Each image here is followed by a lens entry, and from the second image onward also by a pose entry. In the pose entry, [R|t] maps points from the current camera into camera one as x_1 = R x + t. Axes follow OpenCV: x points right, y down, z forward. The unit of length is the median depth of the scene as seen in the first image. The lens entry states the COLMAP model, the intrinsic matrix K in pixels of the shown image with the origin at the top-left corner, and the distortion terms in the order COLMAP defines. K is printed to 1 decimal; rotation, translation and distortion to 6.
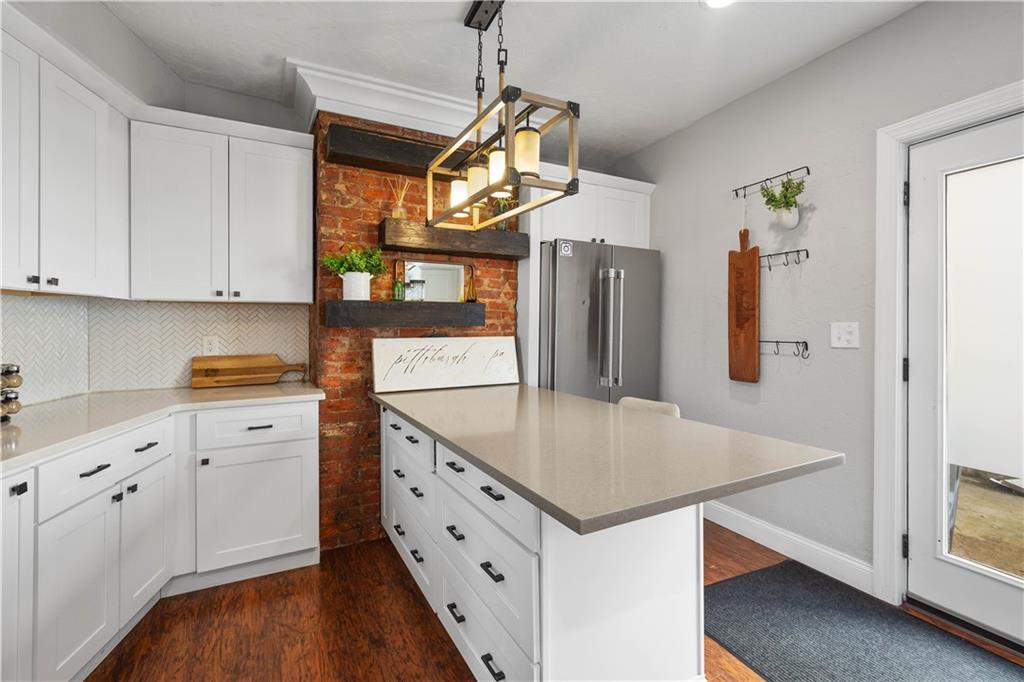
lens RADIAL K [[452.5, 0, 512.9], [0, 452.5, 327.4], [0, 0, 1]] dist [0.009082, -0.001239]
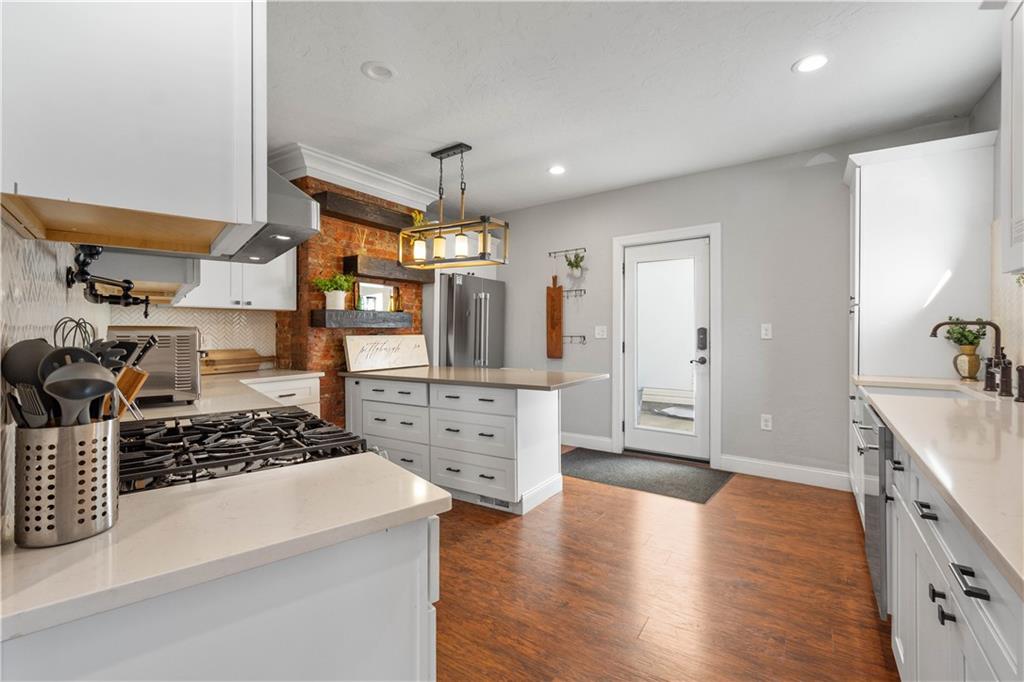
lens RADIAL K [[452.5, 0, 511.0], [0, 452.5, 334.6], [0, 0, 1]] dist [0.009082, -0.001239]
pose [[0.883140, -0.002879, 0.469100, -0.514586], [0.002228, 0.999996, 0.001943, 0.018927], [-0.469103, -0.000670, 0.883143, -0.541625]]
